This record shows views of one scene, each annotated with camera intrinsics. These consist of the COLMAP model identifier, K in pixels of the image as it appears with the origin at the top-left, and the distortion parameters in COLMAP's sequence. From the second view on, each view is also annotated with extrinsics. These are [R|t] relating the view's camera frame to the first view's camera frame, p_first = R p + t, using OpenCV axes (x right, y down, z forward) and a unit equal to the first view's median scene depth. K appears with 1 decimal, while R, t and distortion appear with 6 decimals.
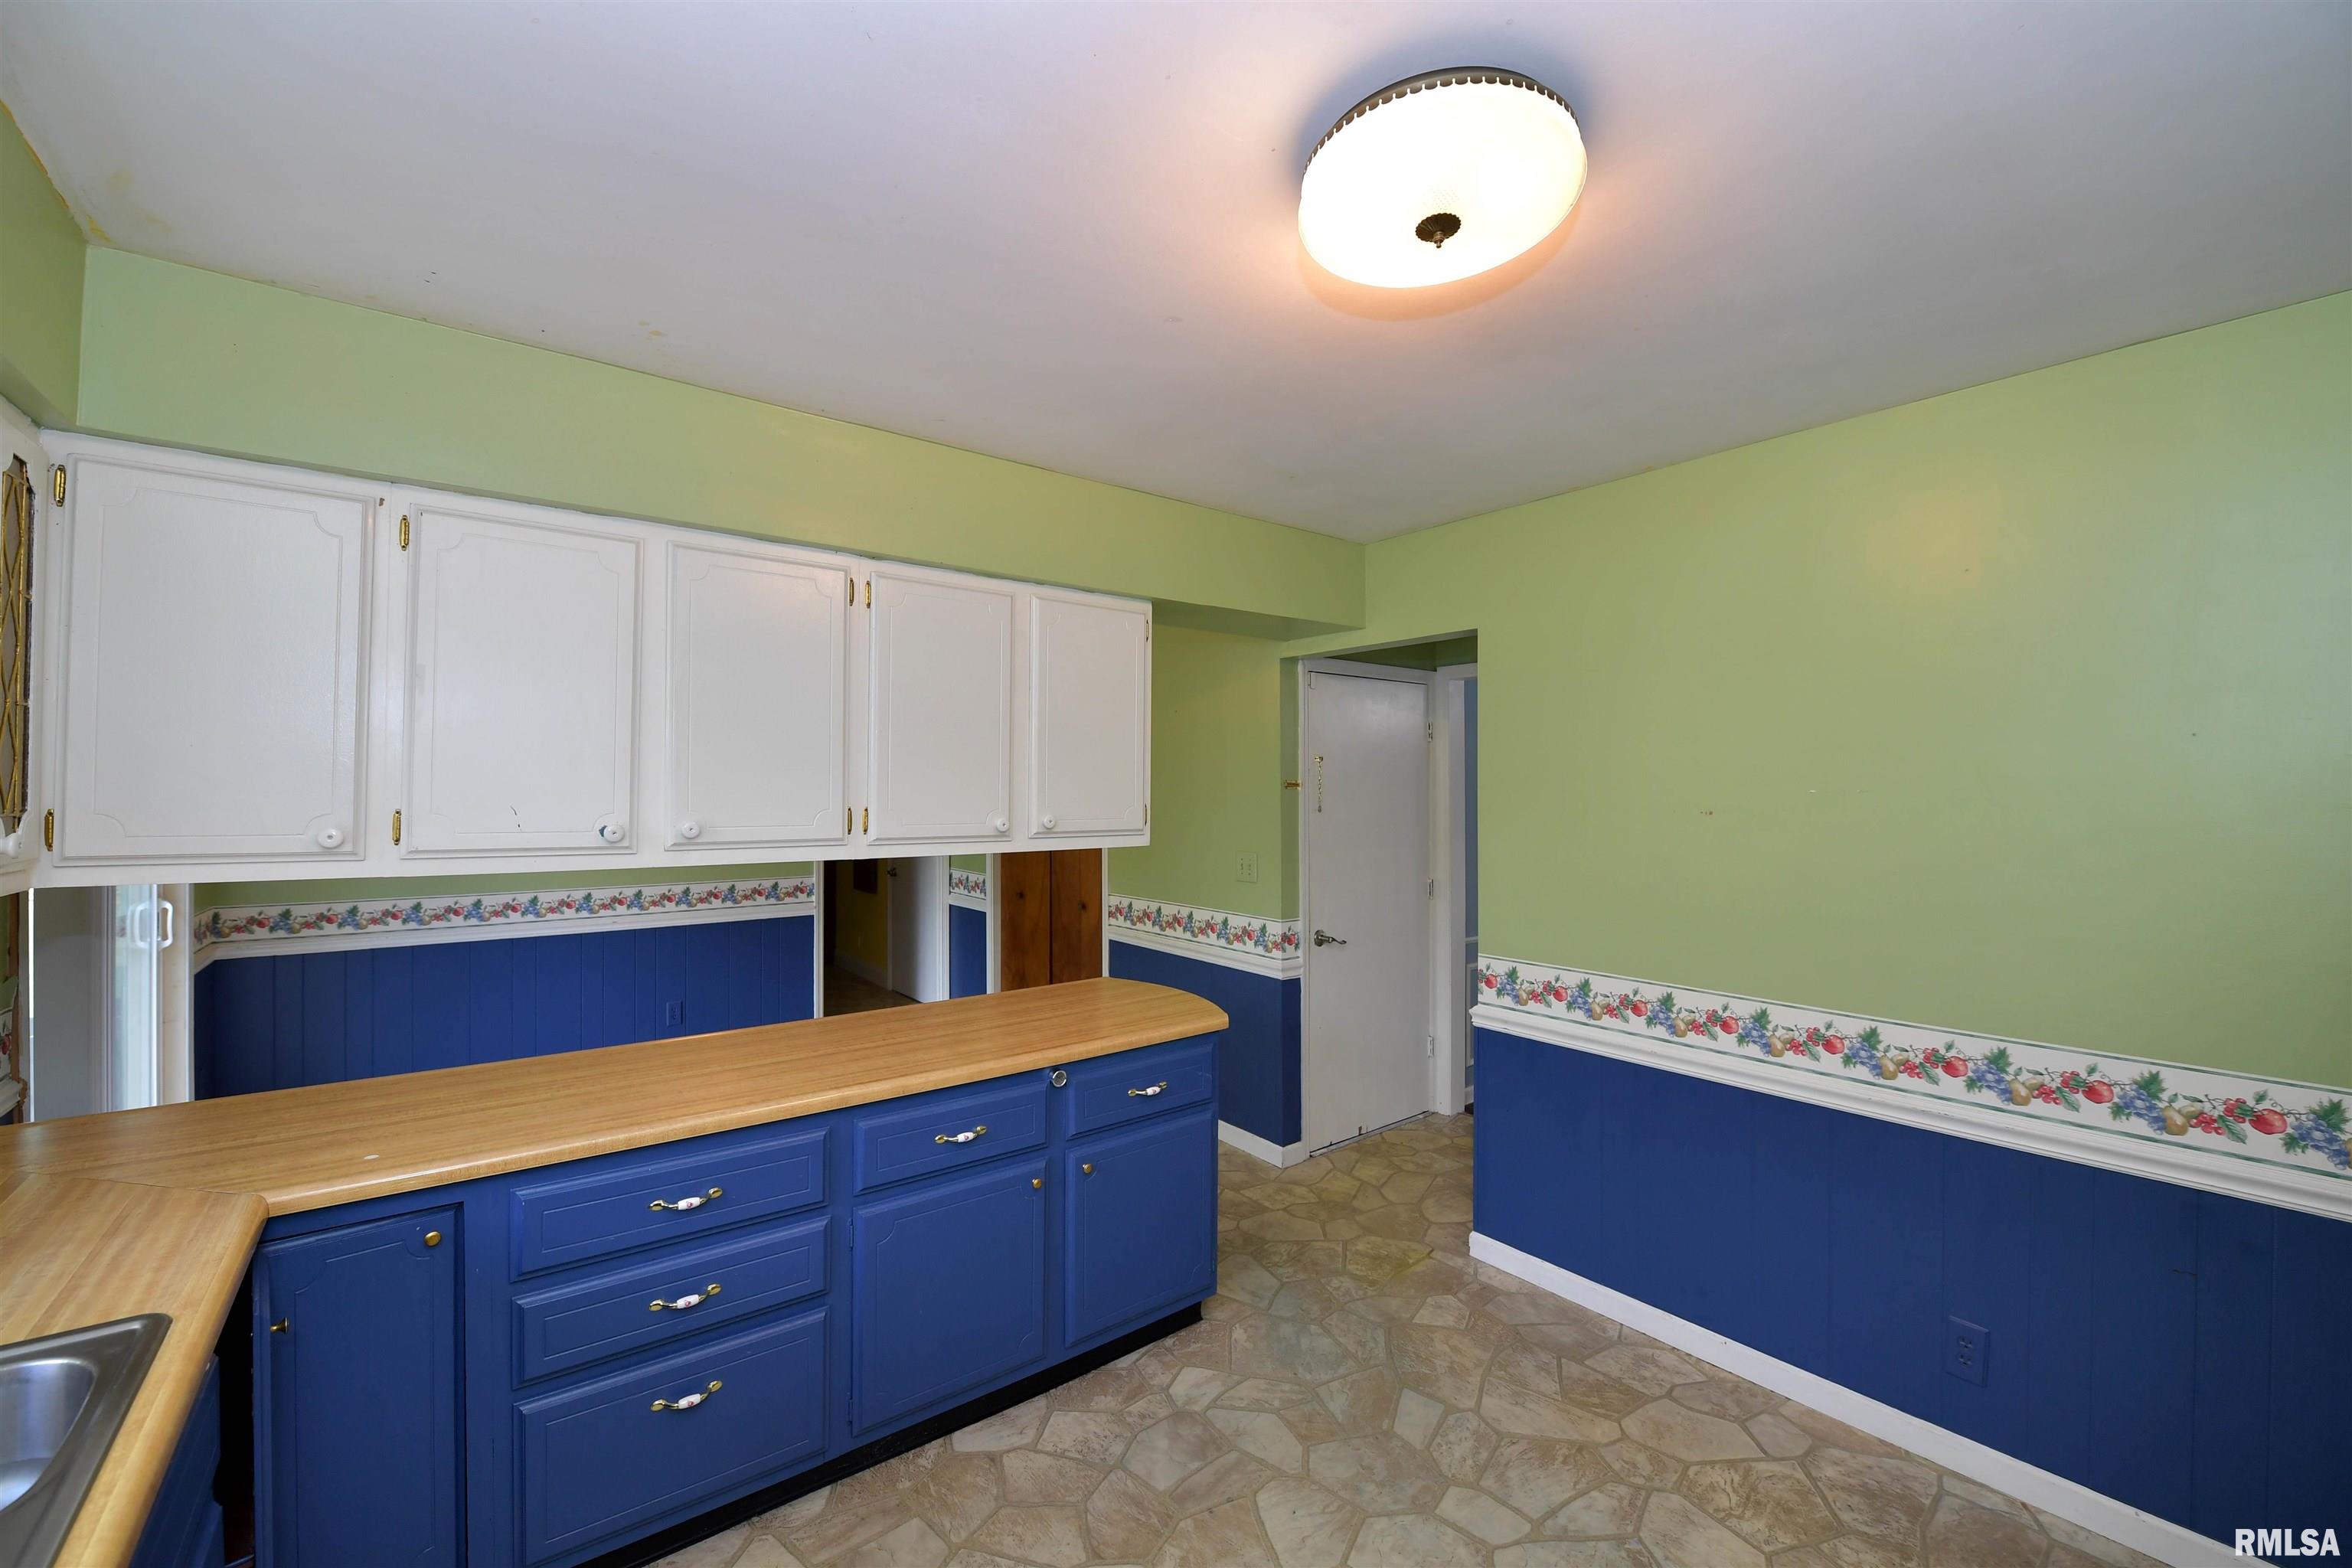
lens RADIAL K [[931.5, 0, 1180.0], [0, 931.5, 788.6], [0, 0, 1]] dist [-0.014000, -0.006608]
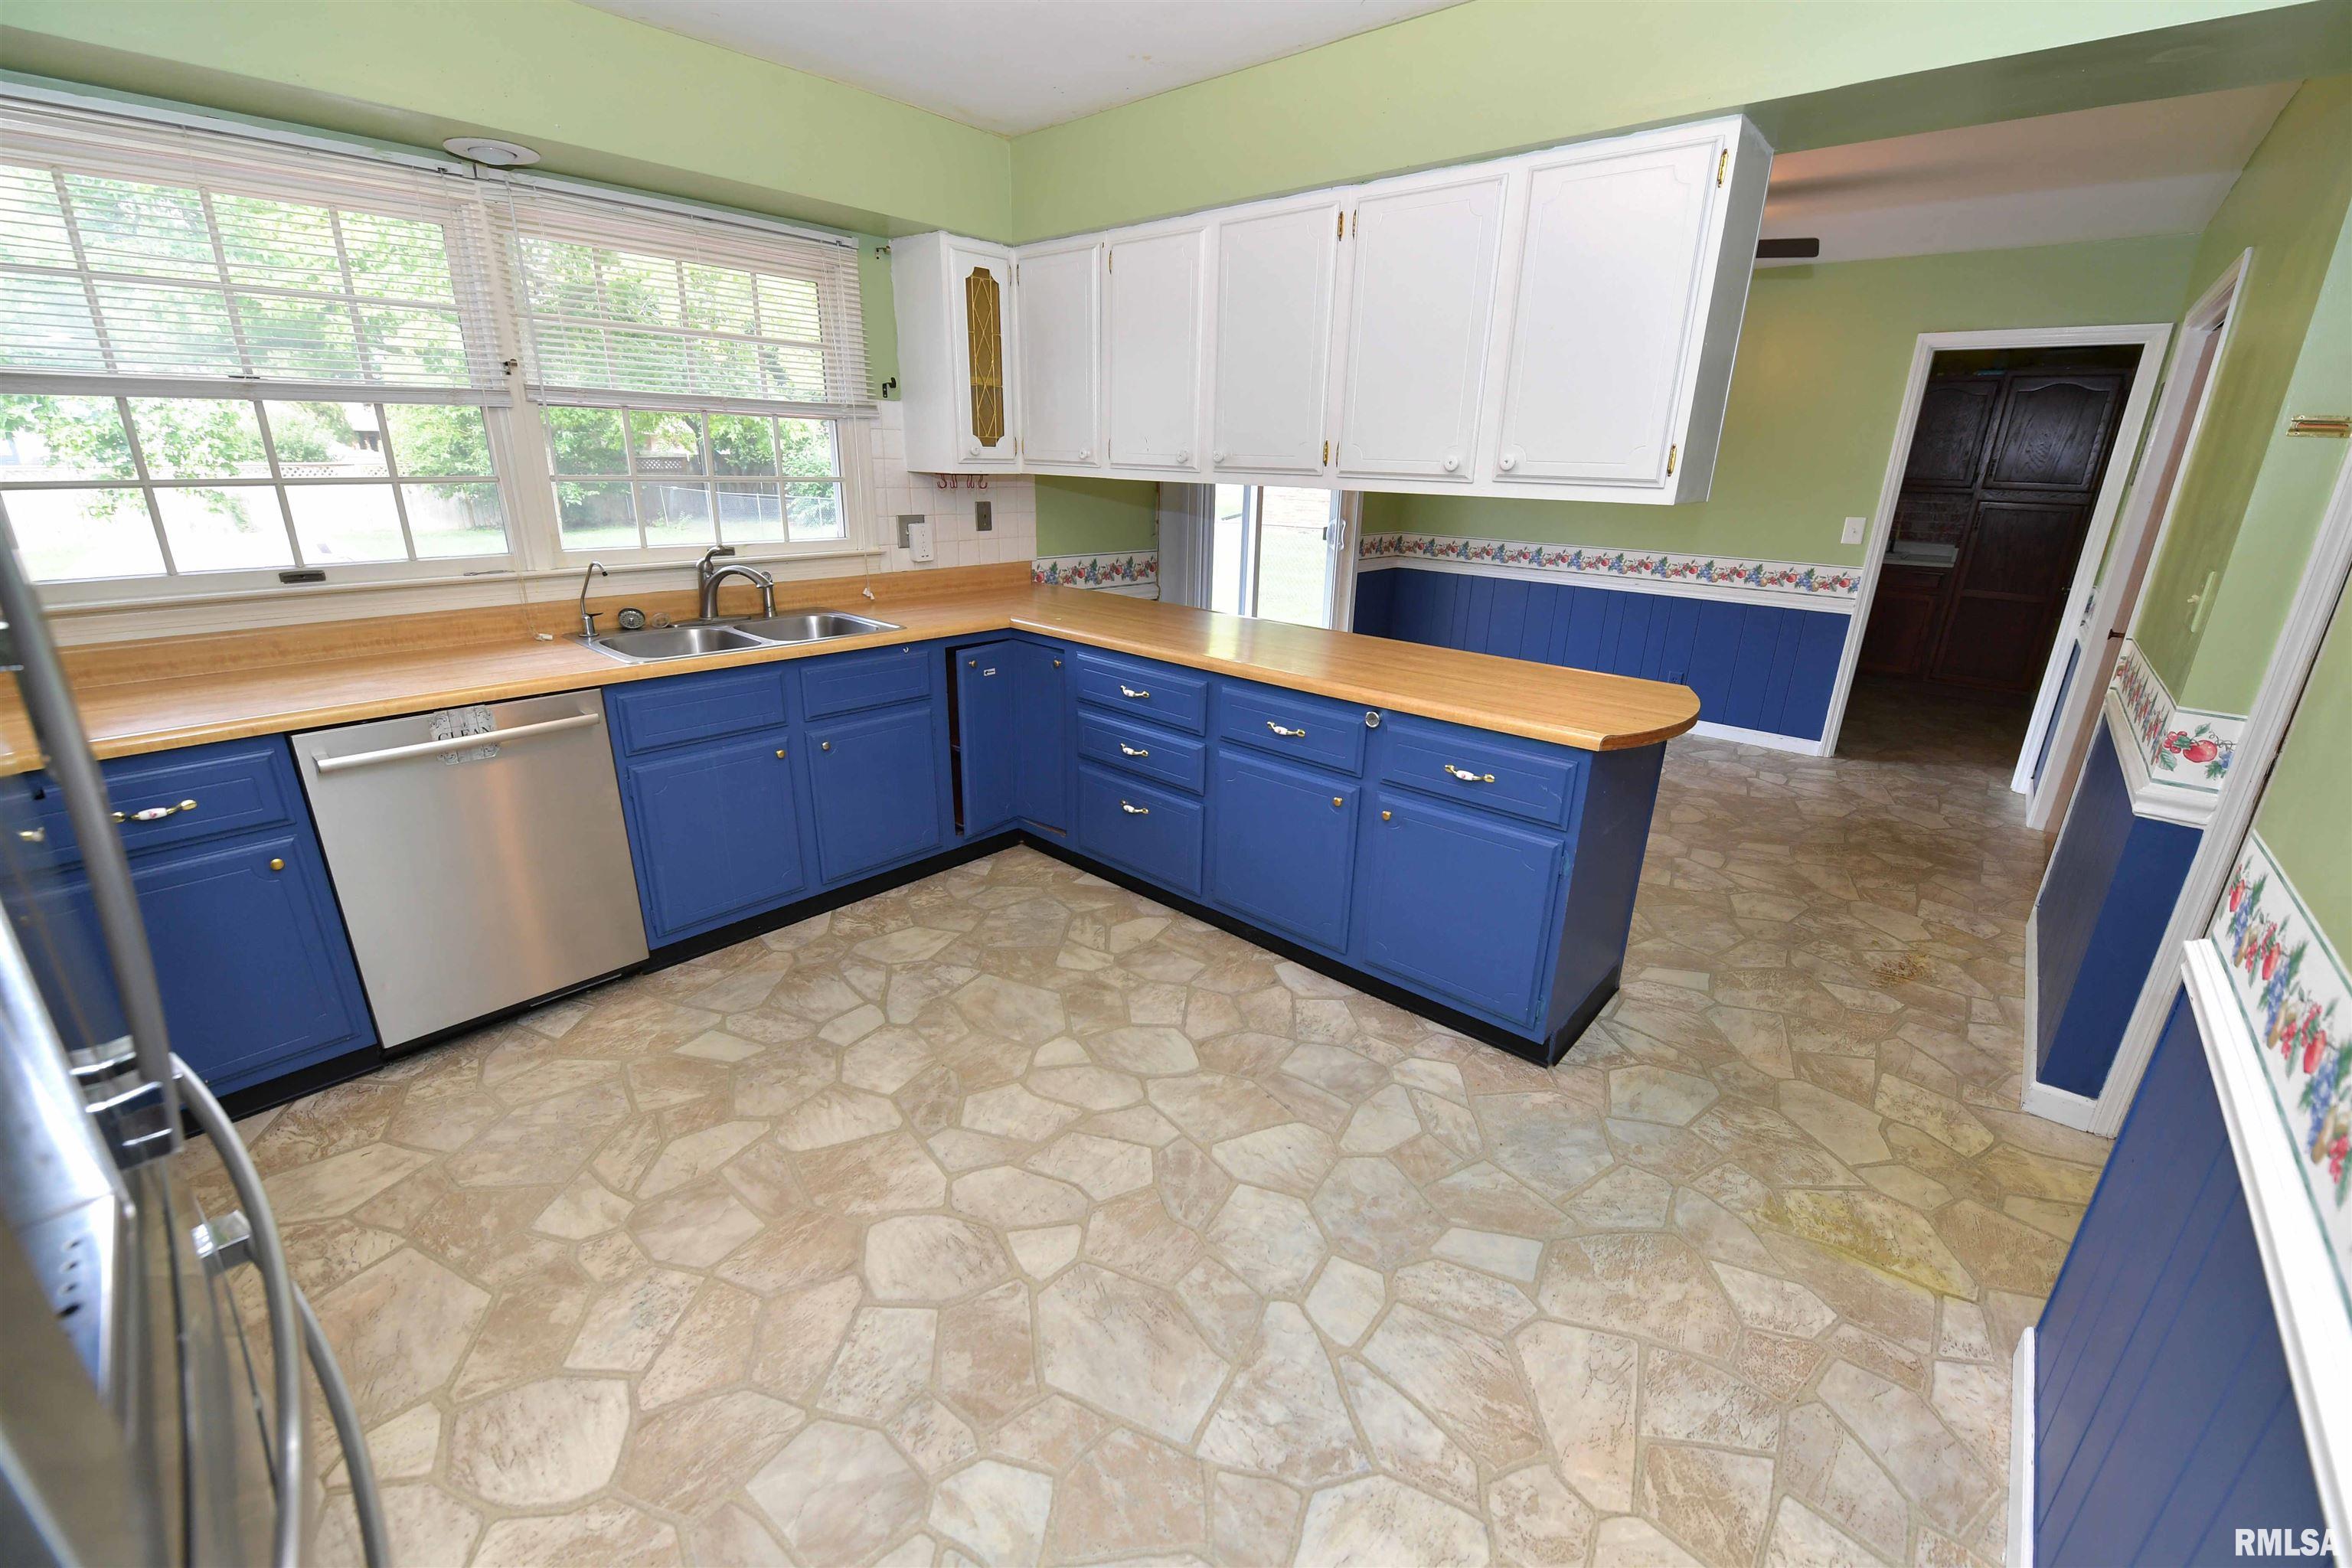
lens RADIAL K [[931.5, 0, 1180.0], [0, 931.5, 788.6], [0, 0, 1]] dist [-0.014000, -0.006608]
pose [[0.175461, 0.329212, -0.927811, 0.796626], [-0.020621, 0.943454, 0.330862, 0.048549], [0.984270, -0.038921, 0.172328, 0.601986]]
